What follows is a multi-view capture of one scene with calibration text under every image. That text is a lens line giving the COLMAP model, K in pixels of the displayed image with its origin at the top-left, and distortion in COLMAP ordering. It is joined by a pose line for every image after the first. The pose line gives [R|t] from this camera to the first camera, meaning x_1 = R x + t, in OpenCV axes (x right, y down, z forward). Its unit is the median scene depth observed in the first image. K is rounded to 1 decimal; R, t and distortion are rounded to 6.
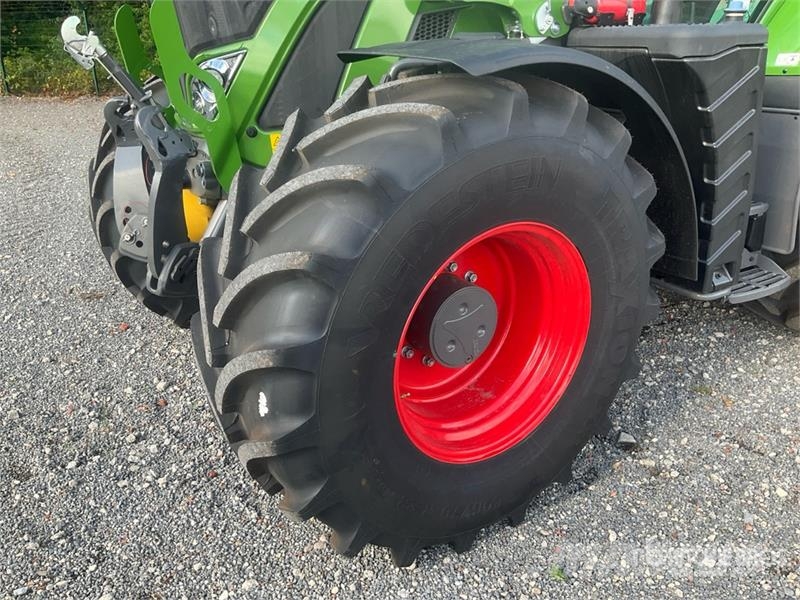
lens RADIAL K [[660.5, 0, 381.5], [0, 660.5, 307.8], [0, 0, 1]] dist [0.022160, -0.051062]
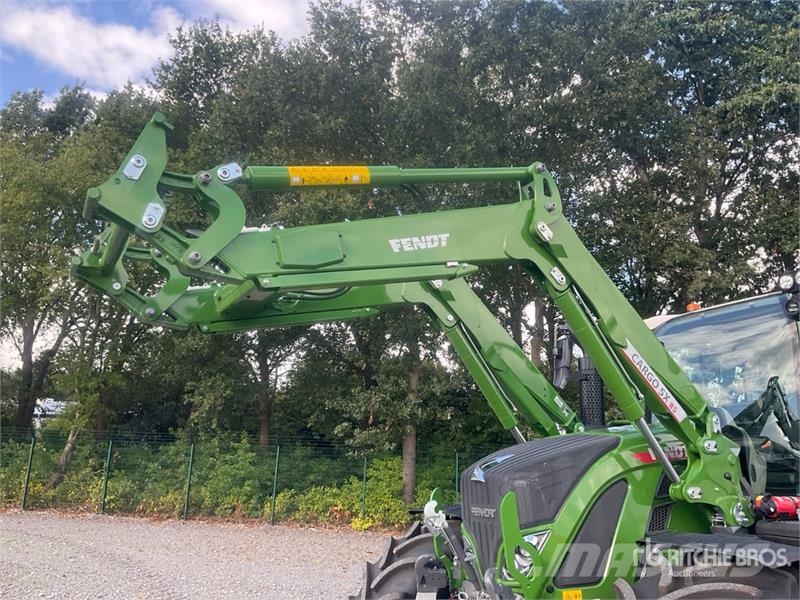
lens RADIAL K [[660.5, 0, 392.7], [0, 660.5, 298.0], [0, 0, 1]] dist [0.022160, -0.051062]
pose [[0.997887, 0.035386, -0.054483, -0.491325], [-0.061001, 0.798870, -0.598402, 0.095192], [0.022350, 0.600461, 0.799341, -0.477447]]
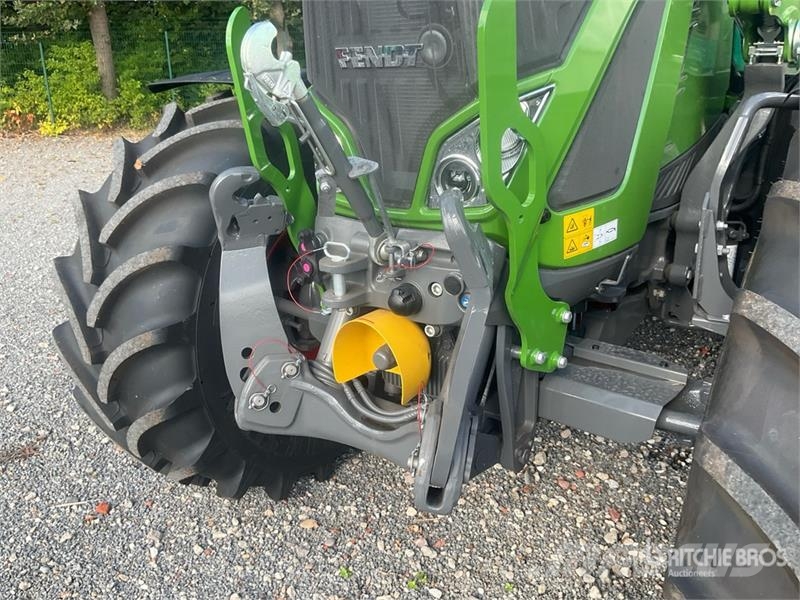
lens RADIAL K [[660.5, 0, 404.2], [0, 660.5, 295.9], [0, 0, 1]] dist [0.022160, -0.051062]
pose [[0.924413, -0.124964, 0.360340, -0.575365], [0.144940, 0.989020, -0.028841, -0.201507], [-0.352779, 0.078889, 0.932375, 0.500747]]
